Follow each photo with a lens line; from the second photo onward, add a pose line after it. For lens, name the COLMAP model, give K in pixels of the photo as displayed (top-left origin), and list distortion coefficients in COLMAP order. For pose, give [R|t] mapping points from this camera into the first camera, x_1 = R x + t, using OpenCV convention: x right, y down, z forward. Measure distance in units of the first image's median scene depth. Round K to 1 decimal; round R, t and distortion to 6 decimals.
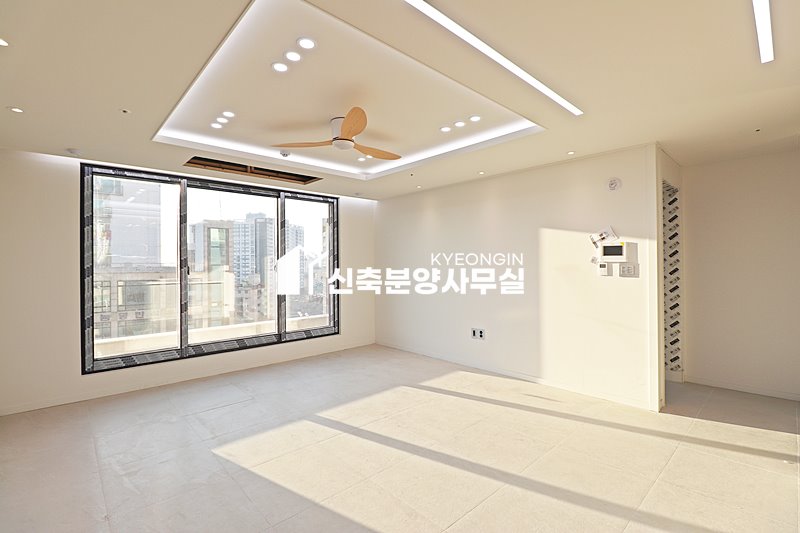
lens RADIAL K [[364.6, 0, 394.8], [0, 364.6, 263.8], [0, 0, 1]] dist [-0.003606, -0.000463]
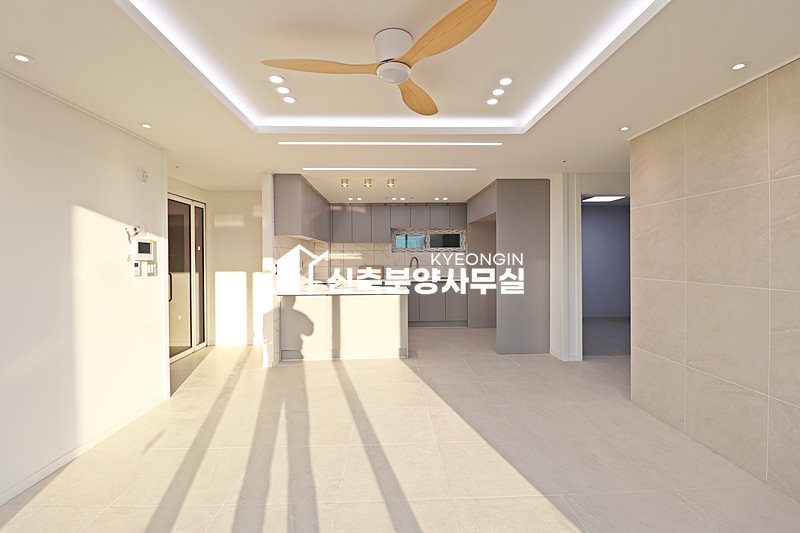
lens RADIAL K [[373.1, 0, 395.5], [0, 373.1, 261.9], [0, 0, 1]] dist [-0.002118, -0.000397]
pose [[-0.765789, 0.008113, 0.643040, -0.482720], [0.015161, 0.999870, 0.005441, 0.003791], [-0.642913, 0.013915, -0.765813, 1.294695]]
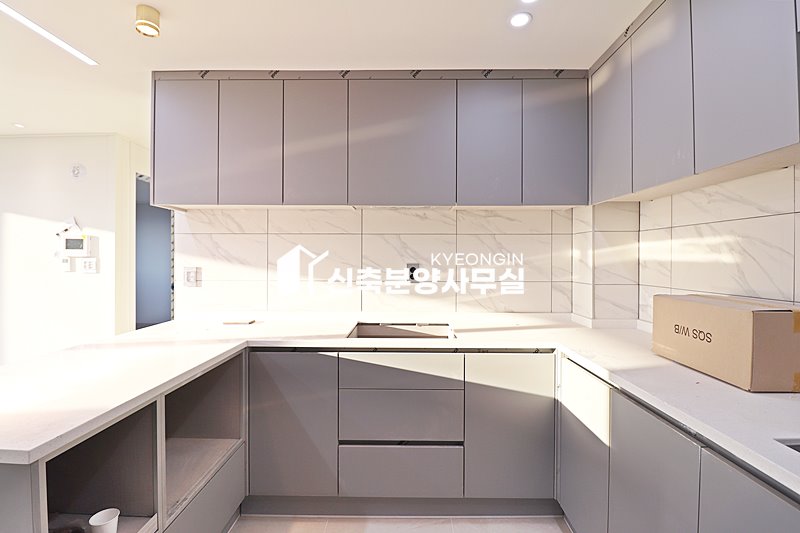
lens RADIAL K [[373.1, 0, 395.5], [0, 373.1, 261.9], [0, 0, 1]] dist [-0.002118, -0.000397]
pose [[0.674740, 0.006059, 0.738031, 0.435894], [-0.010154, 0.999948, 0.001073, -0.000299], [-0.737986, -0.008218, 0.674766, -0.203589]]
